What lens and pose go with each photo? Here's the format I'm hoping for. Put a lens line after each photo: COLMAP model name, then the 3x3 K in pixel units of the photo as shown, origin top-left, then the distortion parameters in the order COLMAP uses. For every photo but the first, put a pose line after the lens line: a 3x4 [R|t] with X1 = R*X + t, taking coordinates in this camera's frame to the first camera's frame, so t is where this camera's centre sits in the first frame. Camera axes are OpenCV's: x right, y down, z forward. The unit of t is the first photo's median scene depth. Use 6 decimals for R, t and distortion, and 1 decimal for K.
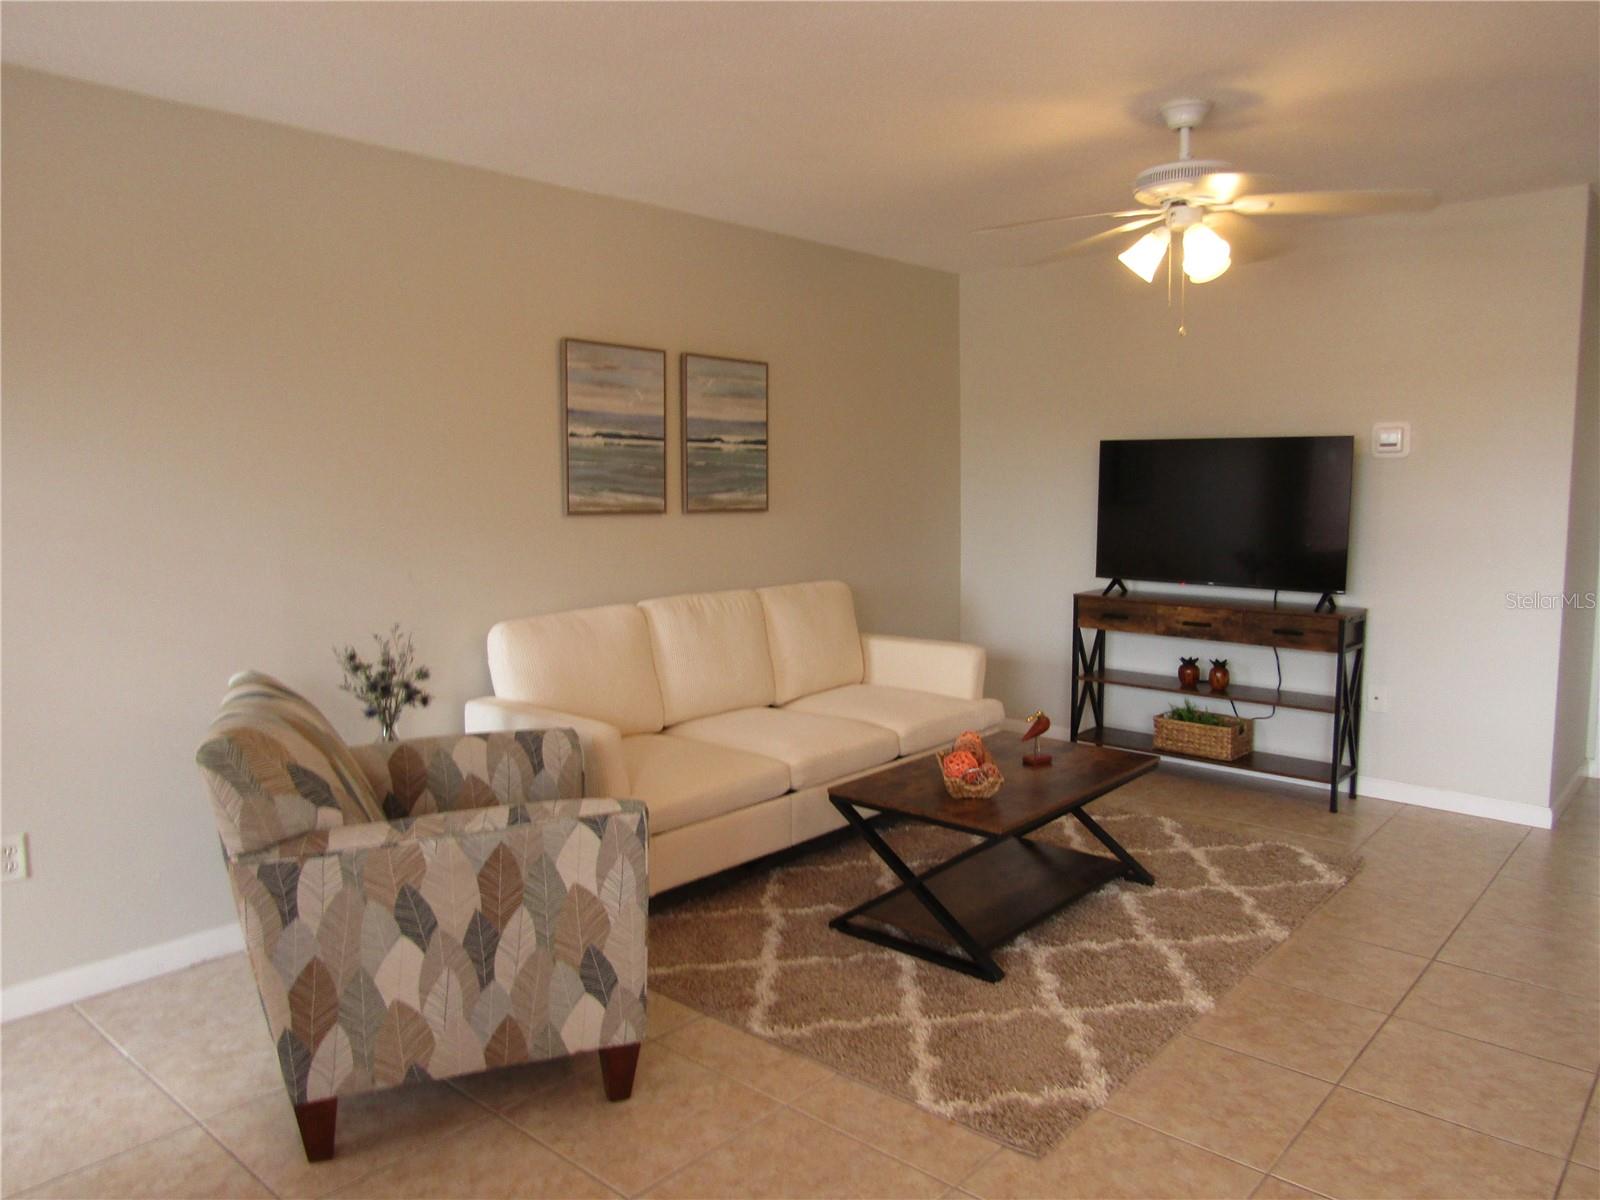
lens RADIAL K [[1143.7, 0, 797.8], [0, 1143.7, 593.8], [0, 0, 1]] dist [-0.004453, -0.000267]
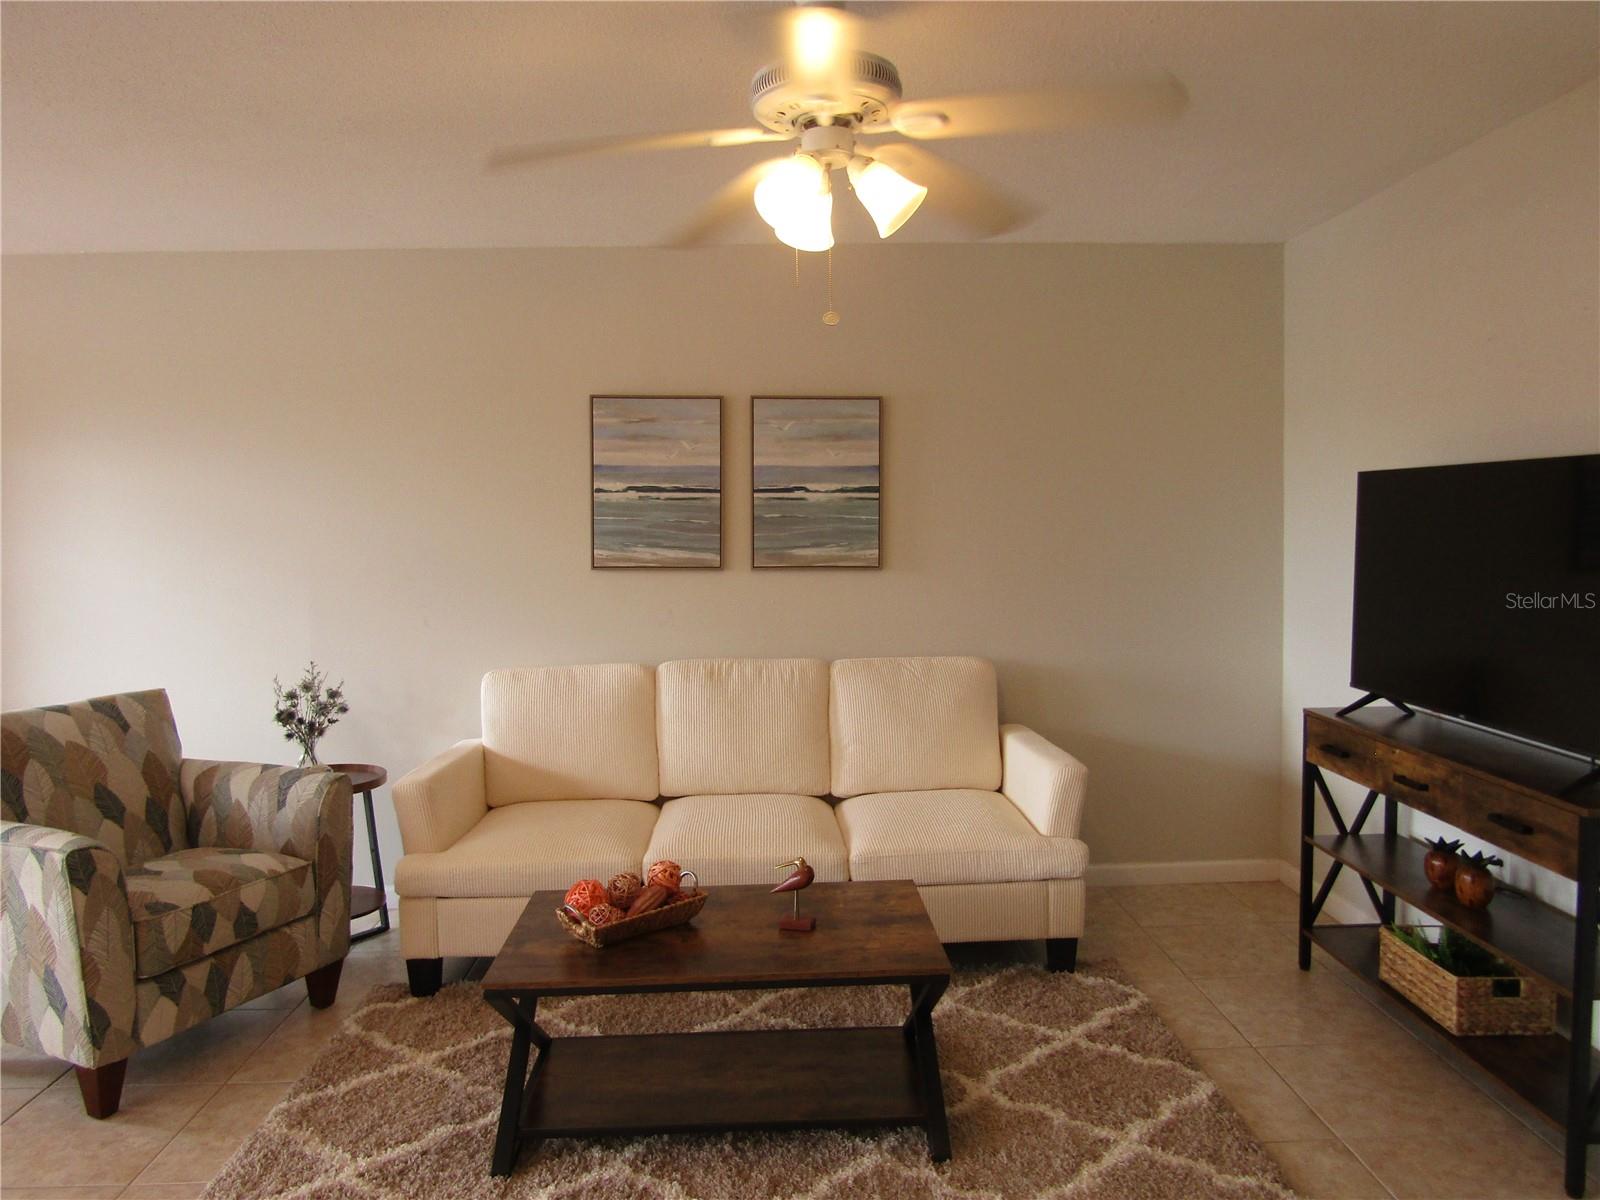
lens RADIAL K [[1143.7, 0, 797.8], [0, 1143.7, 593.8], [0, 0, 1]] dist [-0.004453, -0.000267]
pose [[0.690499, 0.043324, -0.722035, 0.608485], [-0.065134, 0.997874, -0.002415, -0.053257], [0.720395, 0.048697, 0.691853, 0.405105]]
